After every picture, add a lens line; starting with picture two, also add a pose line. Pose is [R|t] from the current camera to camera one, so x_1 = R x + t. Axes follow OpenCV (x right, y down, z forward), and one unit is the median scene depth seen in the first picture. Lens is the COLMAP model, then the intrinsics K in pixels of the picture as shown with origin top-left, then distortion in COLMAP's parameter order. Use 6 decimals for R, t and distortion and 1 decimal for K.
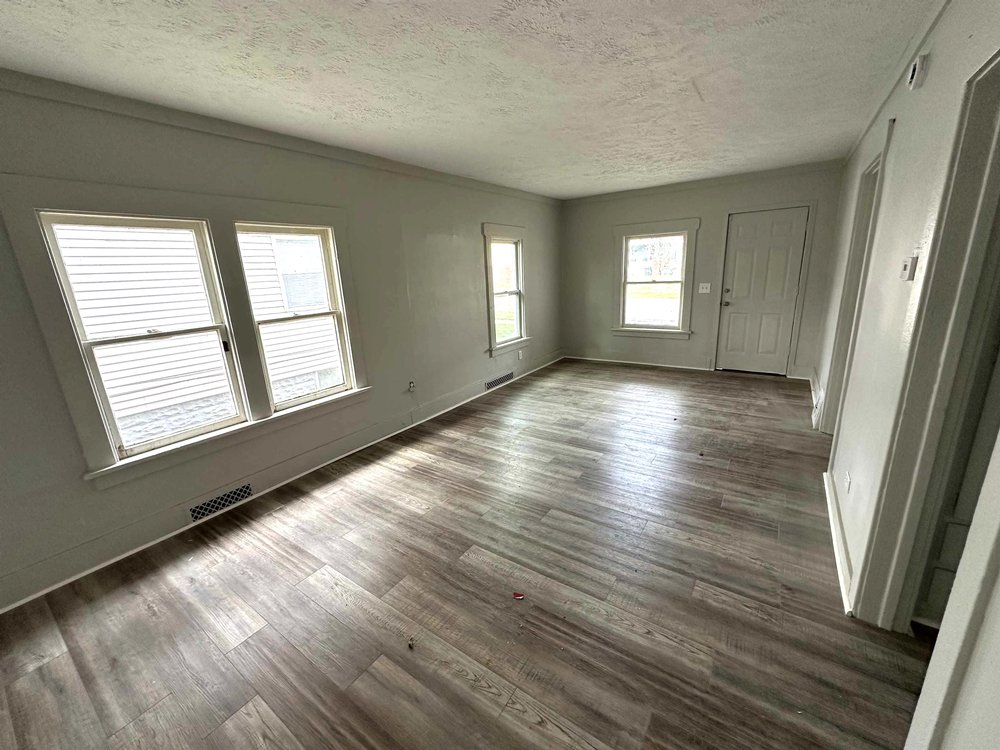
lens RADIAL K [[396.7, 0, 500.0], [0, 396.7, 375.0], [0, 0, 1]] dist [-0.002948, 0.000078]
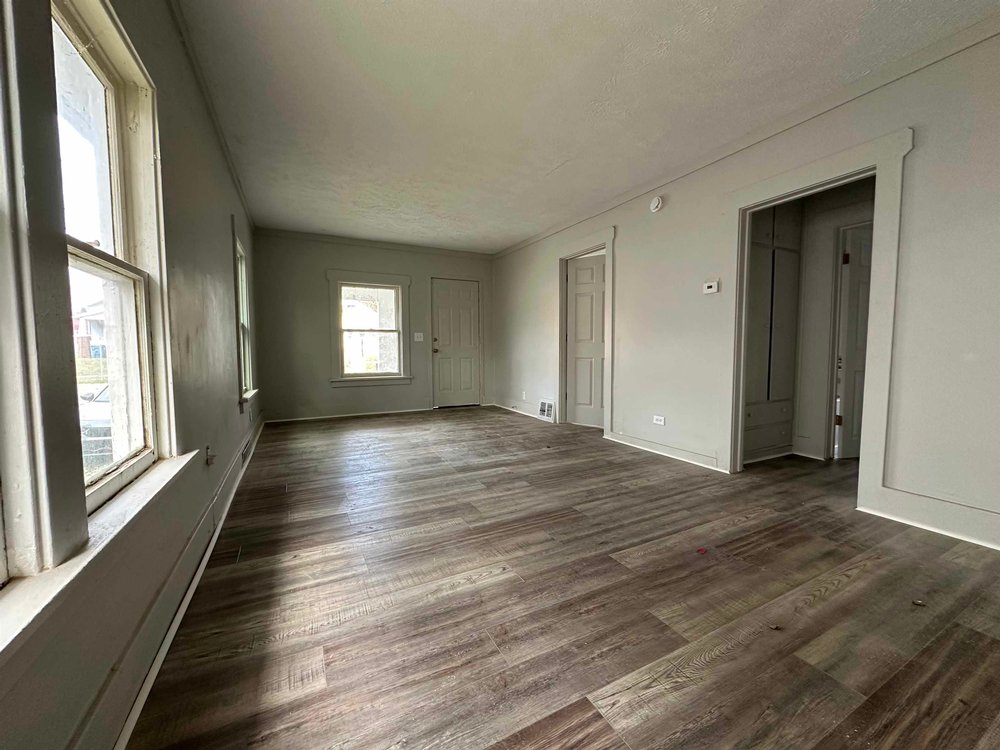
lens RADIAL K [[396.7, 0, 500.0], [0, 396.7, 375.0], [0, 0, 1]] dist [-0.002948, 0.000078]
pose [[0.468805, -0.014463, 0.883183, -0.570492], [0.209145, 0.973251, -0.095079, 0.063142], [-0.858184, 0.229287, 0.459290, 0.470937]]
